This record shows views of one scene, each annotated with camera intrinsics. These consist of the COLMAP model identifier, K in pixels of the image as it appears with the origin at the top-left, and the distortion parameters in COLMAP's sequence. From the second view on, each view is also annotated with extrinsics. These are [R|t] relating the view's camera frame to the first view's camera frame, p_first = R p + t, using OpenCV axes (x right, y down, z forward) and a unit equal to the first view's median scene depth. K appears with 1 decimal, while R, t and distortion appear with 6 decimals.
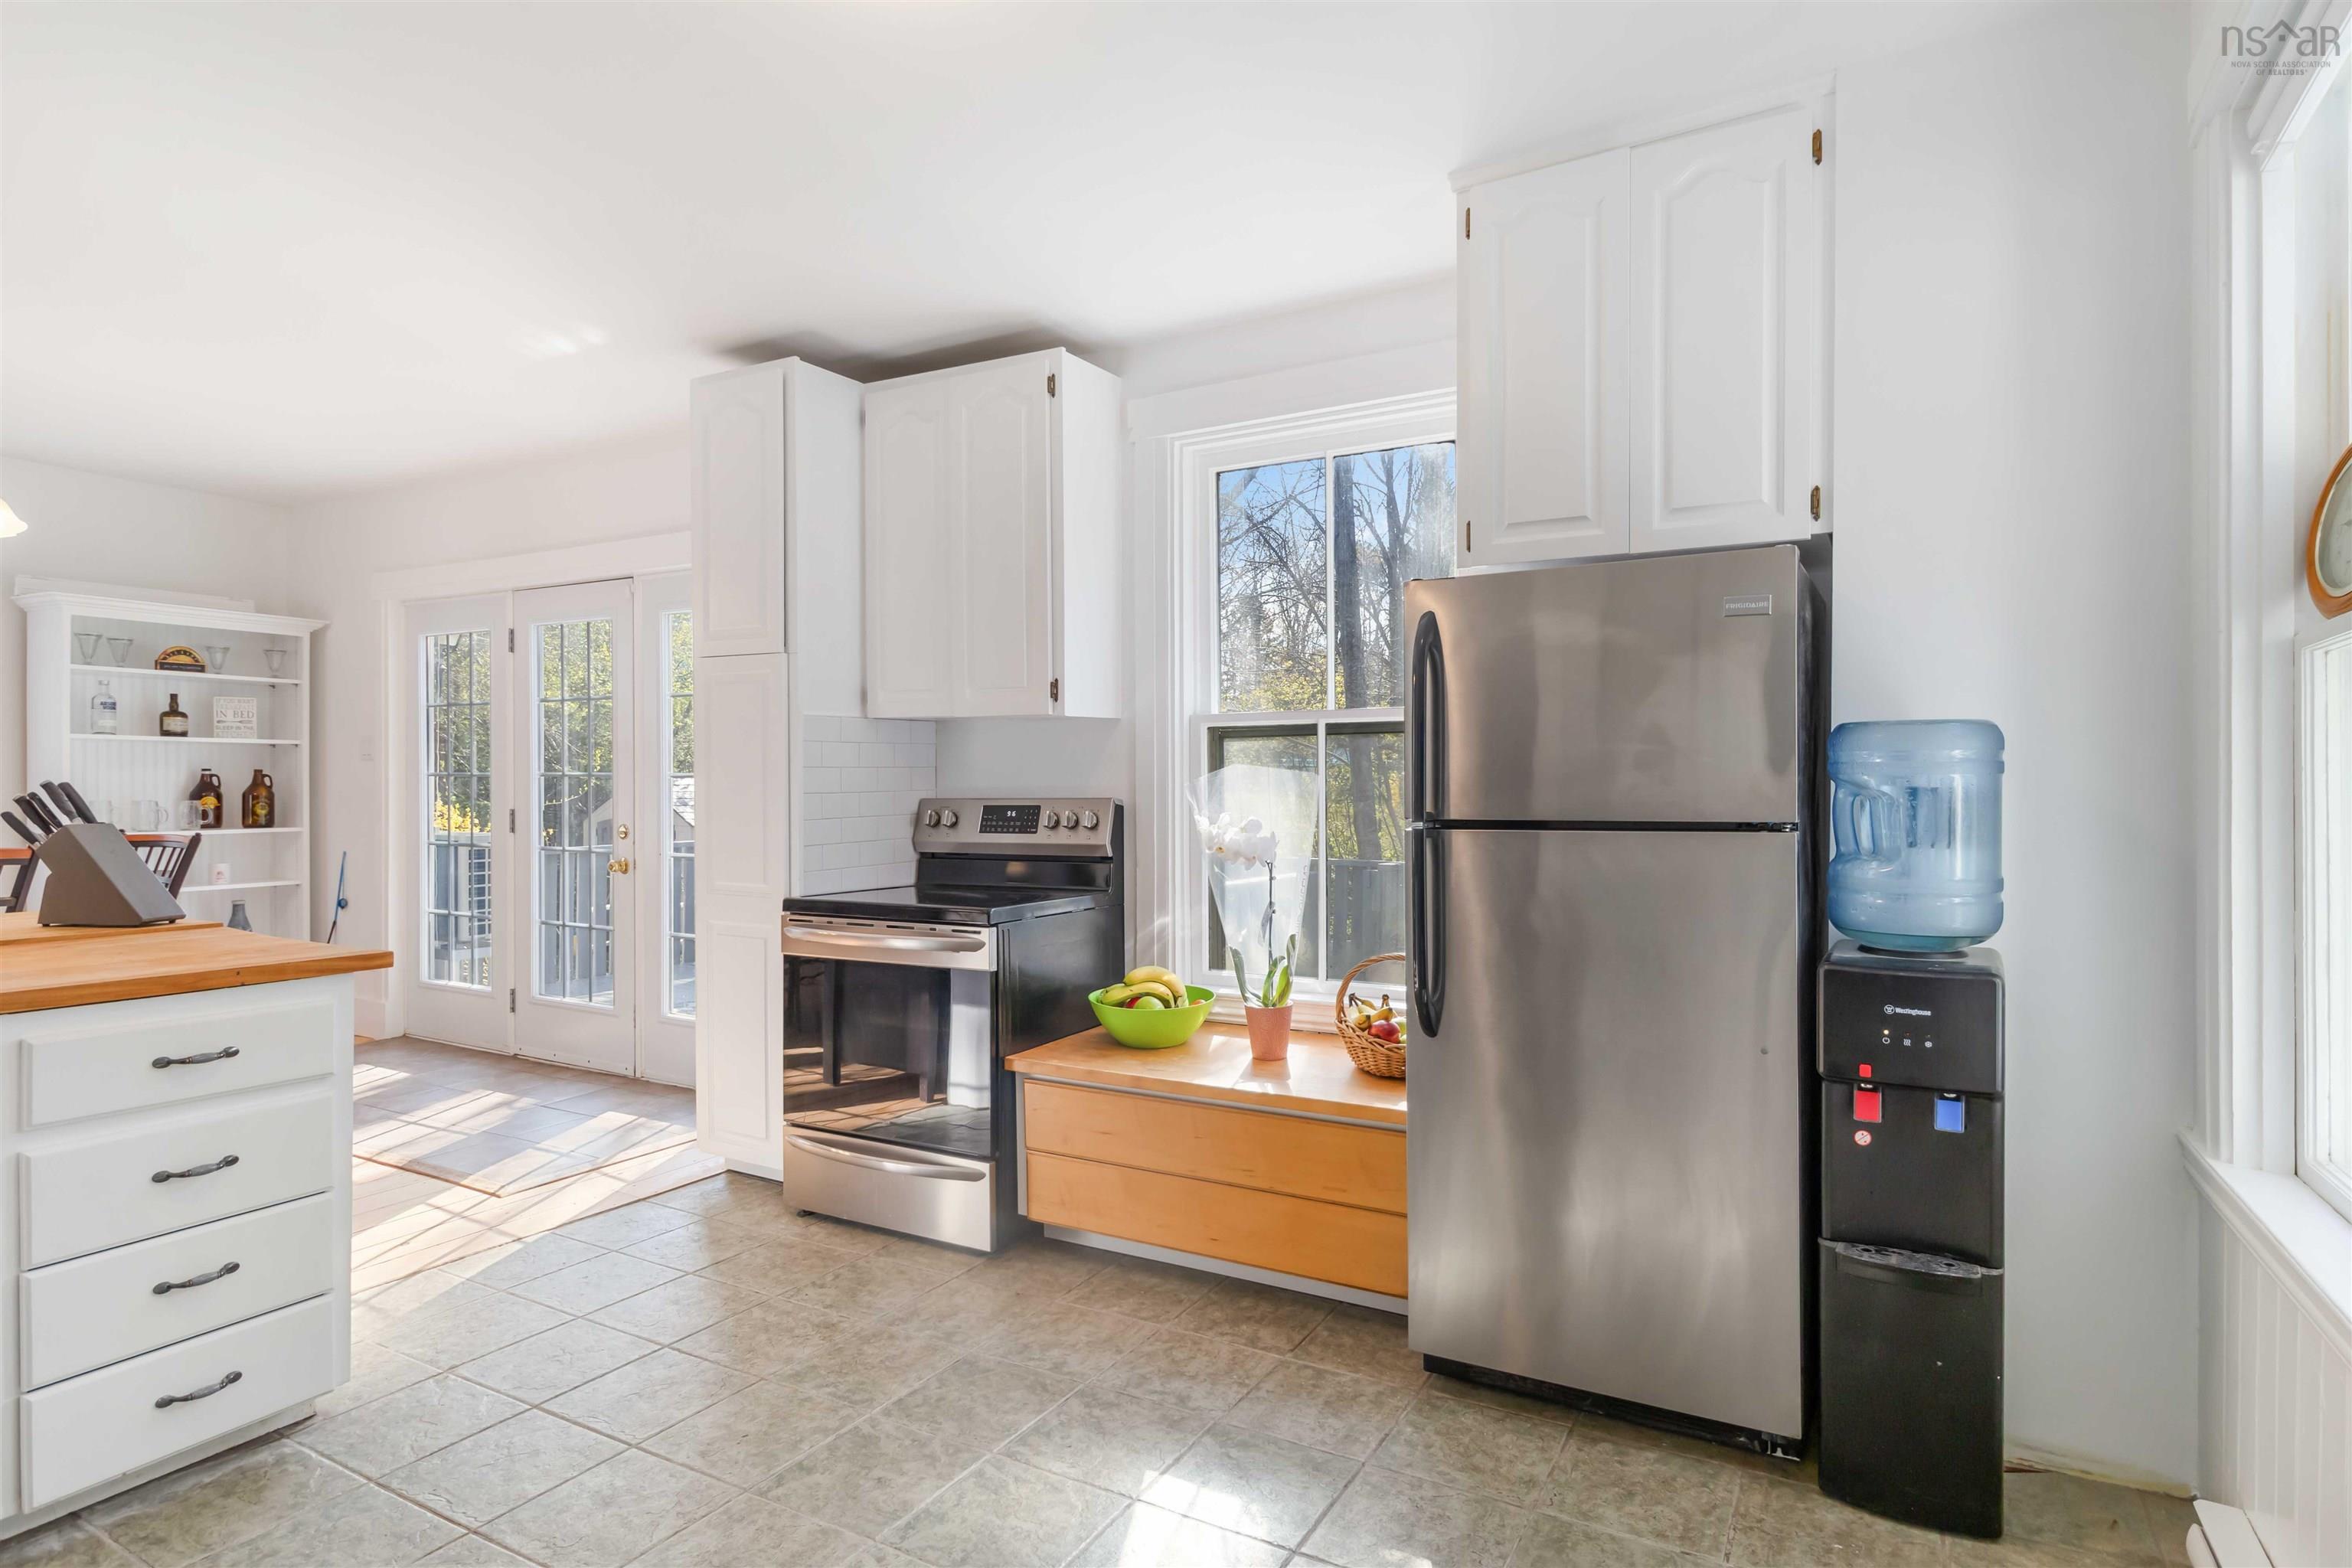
lens RADIAL K [[1278.8, 0, 1176.0], [0, 1278.8, 784.0], [0, 0, 1]] dist [0.000687, -0.000463]
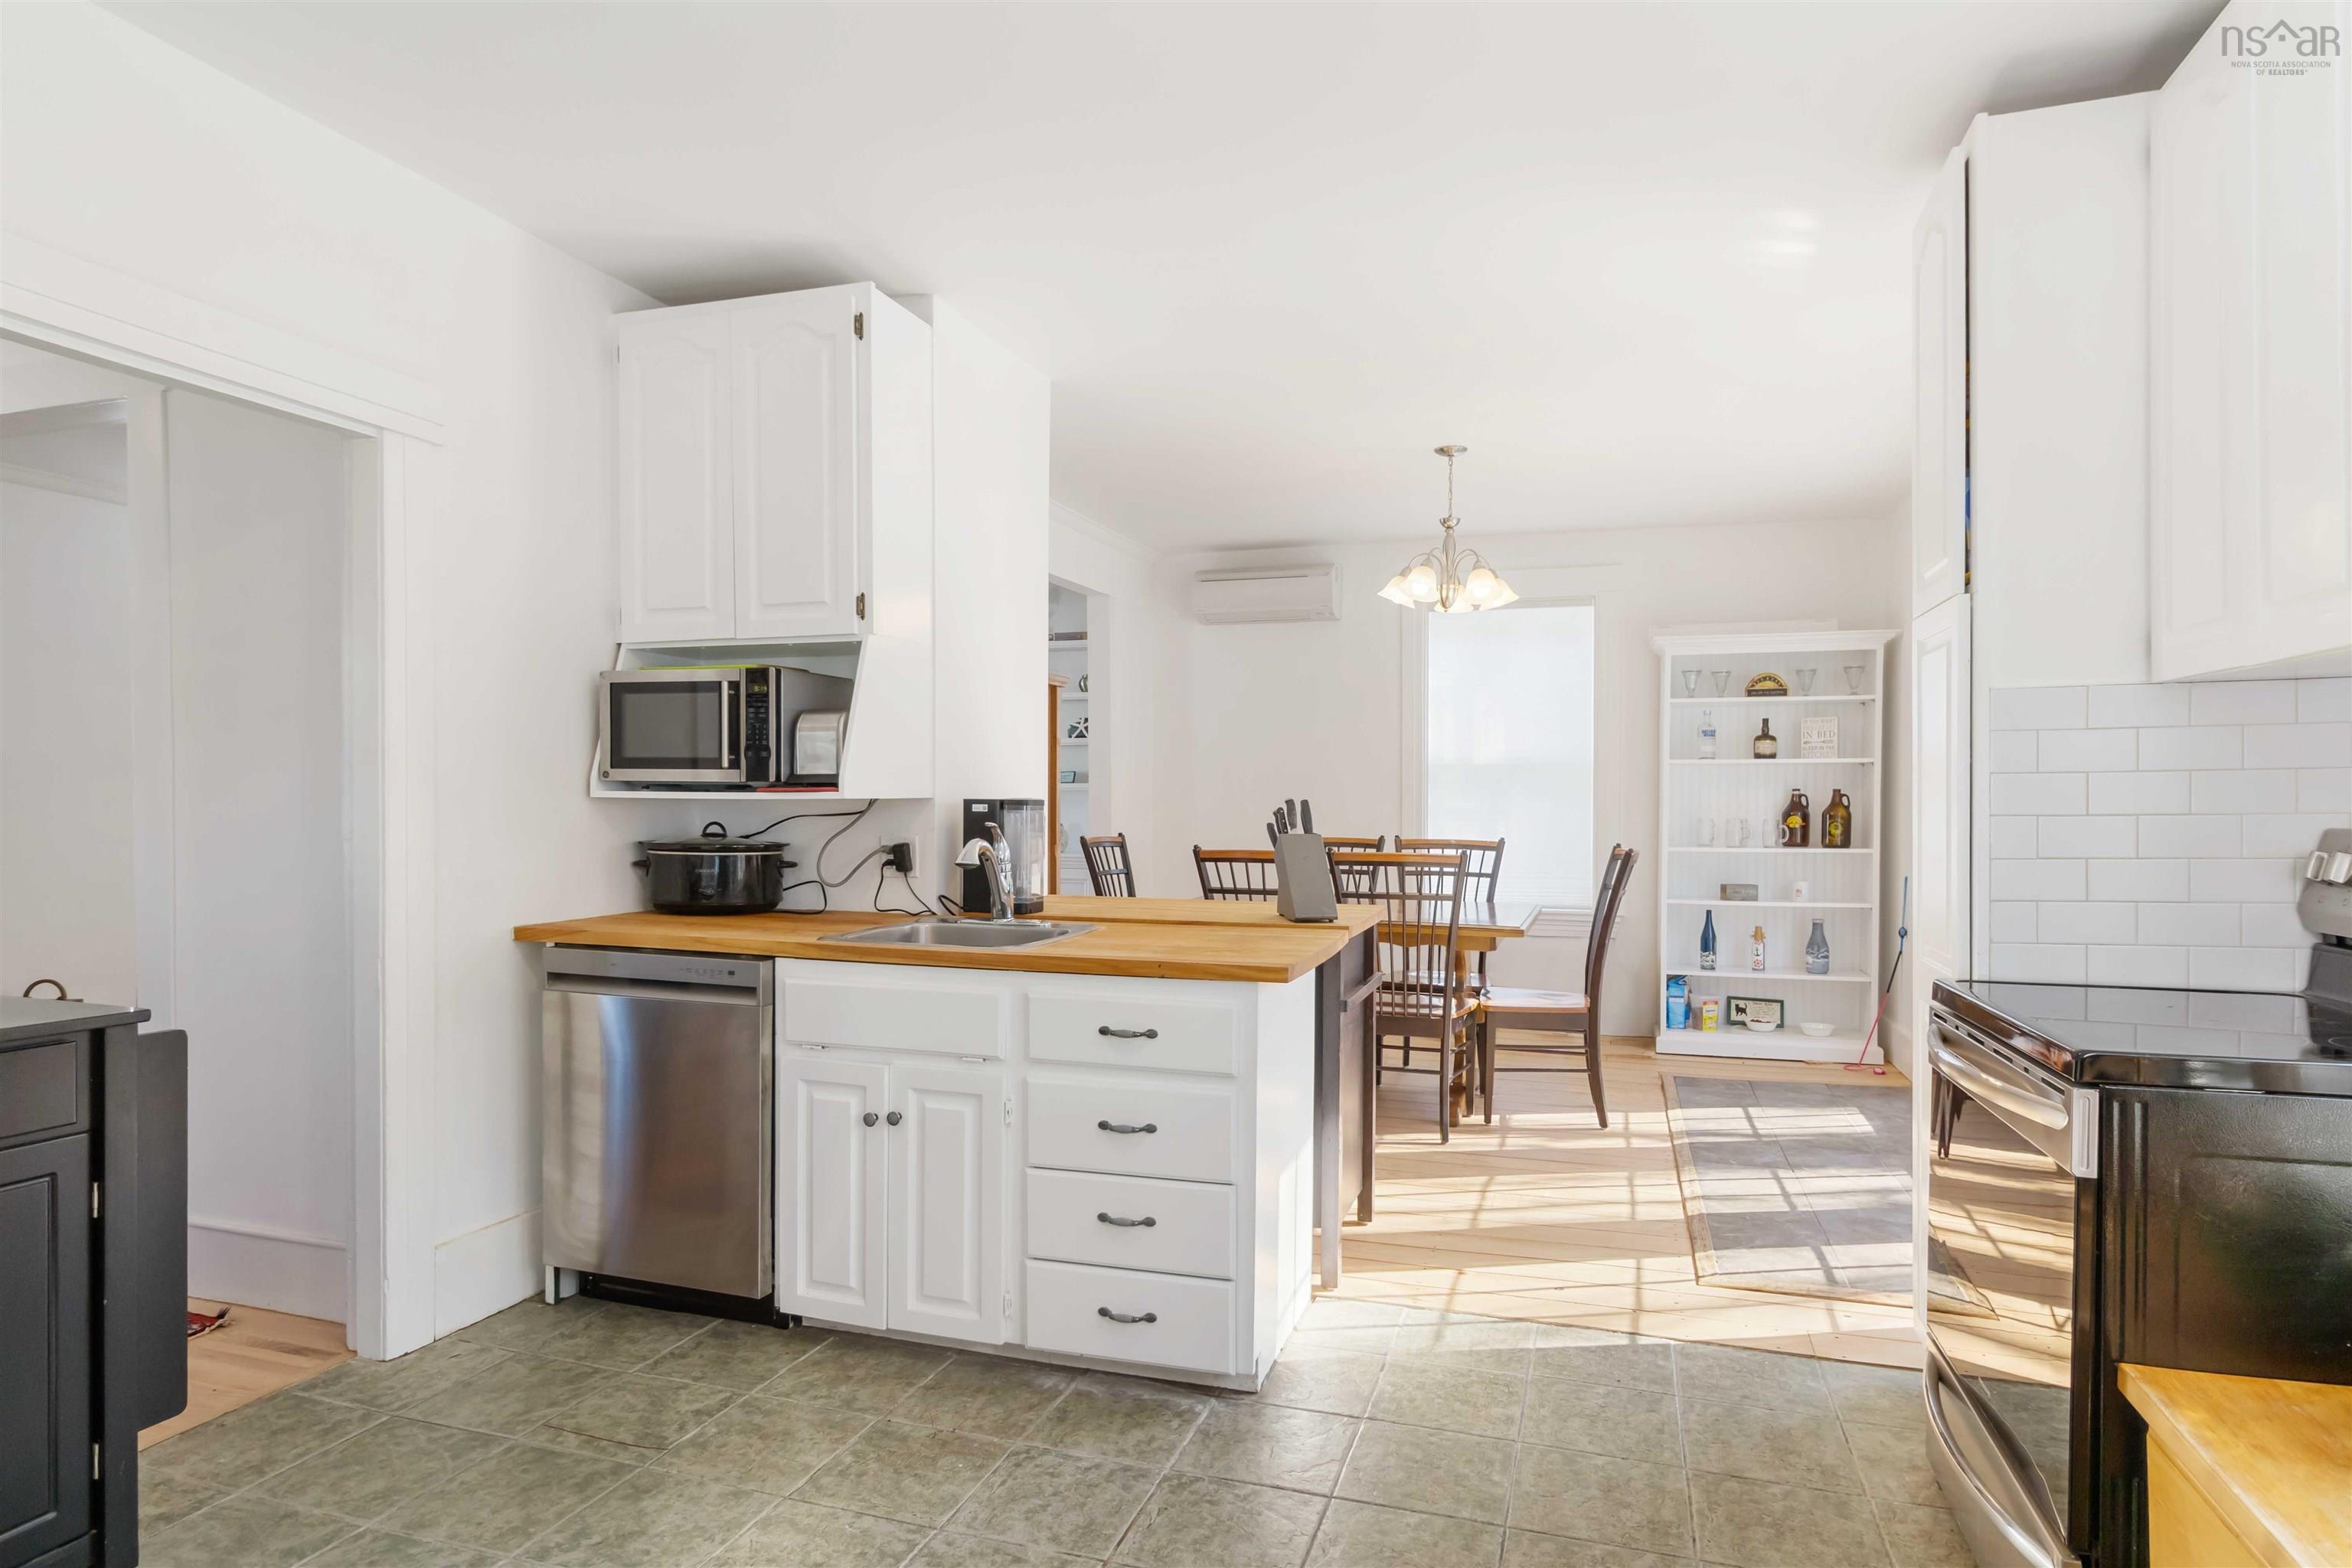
lens RADIAL K [[1272.7, 0, 1180.4], [0, 1272.7, 821.5], [0, 0, 1]] dist [0.002885, -0.000458]
pose [[0.204392, 0.013293, -0.978799, 0.148917], [-0.002159, 0.999911, 0.013129, 0.001888], [0.978887, -0.000571, 0.204402, 0.312729]]
